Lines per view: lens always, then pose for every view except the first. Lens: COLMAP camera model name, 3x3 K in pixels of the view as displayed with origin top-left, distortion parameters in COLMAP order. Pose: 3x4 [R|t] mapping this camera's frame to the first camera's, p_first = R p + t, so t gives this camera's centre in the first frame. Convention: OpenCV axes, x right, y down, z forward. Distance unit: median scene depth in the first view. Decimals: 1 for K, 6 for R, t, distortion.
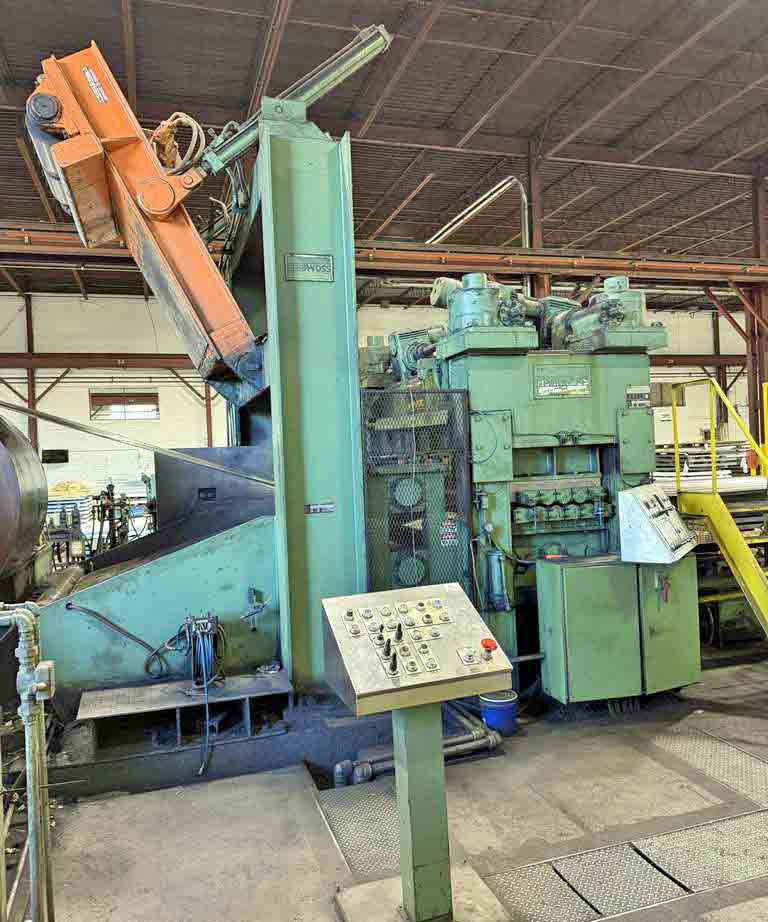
lens RADIAL K [[713.5, 0, 380.3], [0, 713.5, 463.1], [0, 0, 1]] dist [0.044483, -0.006951]
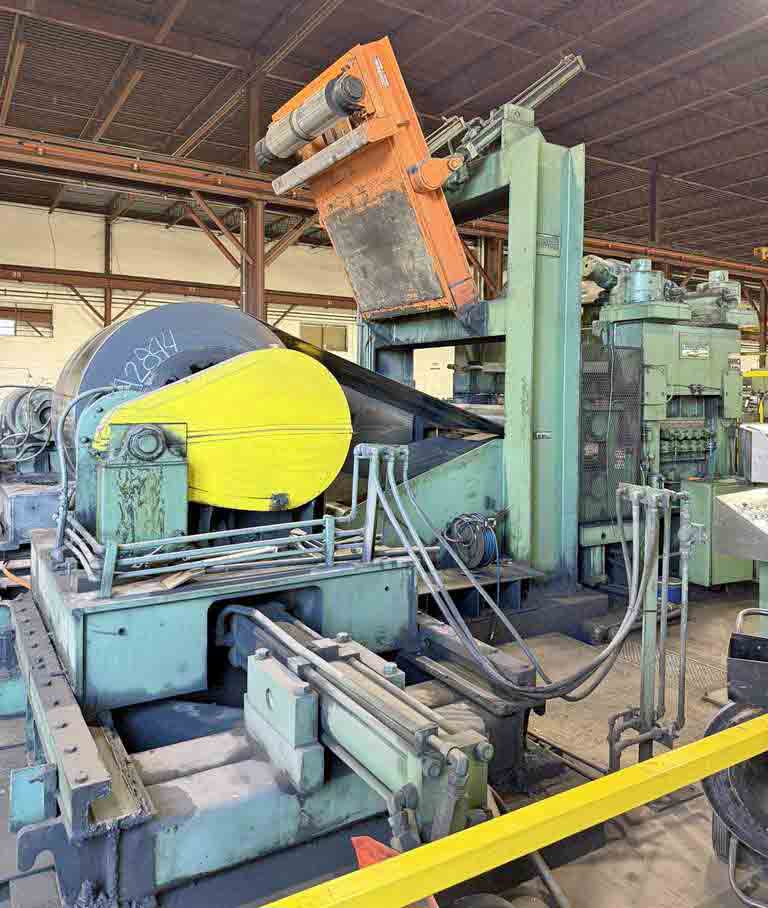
lens RADIAL K [[736.9, 0, 335.1], [0, 736.9, 397.9], [0, 0, 1]] dist [0.026464, -0.048821]
pose [[0.968612, 0.053076, 0.242845, -0.707727], [-0.052443, 0.998583, -0.009077, 0.027284], [-0.242983, -0.003944, 0.970023, -0.162383]]
